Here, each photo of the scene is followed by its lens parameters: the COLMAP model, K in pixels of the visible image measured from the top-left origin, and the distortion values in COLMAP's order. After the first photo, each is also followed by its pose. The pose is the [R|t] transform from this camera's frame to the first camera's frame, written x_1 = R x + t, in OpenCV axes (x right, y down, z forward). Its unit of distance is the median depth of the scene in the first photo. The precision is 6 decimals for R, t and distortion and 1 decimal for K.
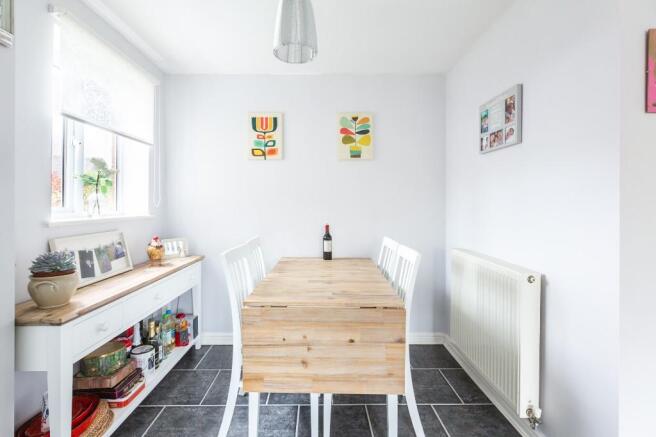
lens RADIAL K [[321.7, 0, 327.9], [0, 321.7, 204.4], [0, 0, 1]] dist [0.012328, -0.002430]
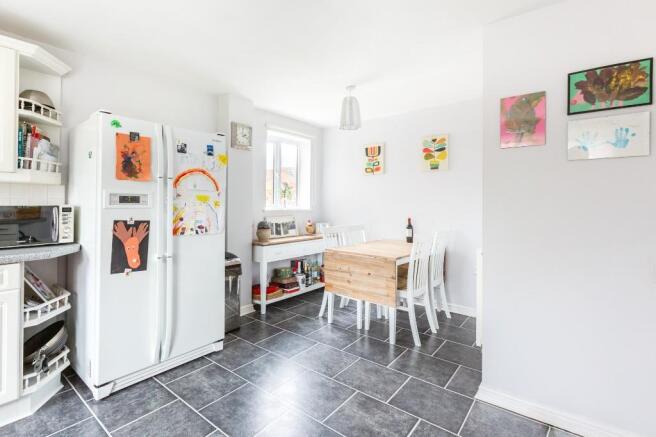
lens RADIAL K [[321.7, 0, 280.2], [0, 321.7, 201.6], [0, 0, 1]] dist [0.012328, -0.002430]
pose [[0.719404, 0.000495, -0.694591, 0.608932], [-0.007615, 0.999945, -0.007175, 0.004499], [0.694550, 0.010451, 0.719369, -0.451640]]
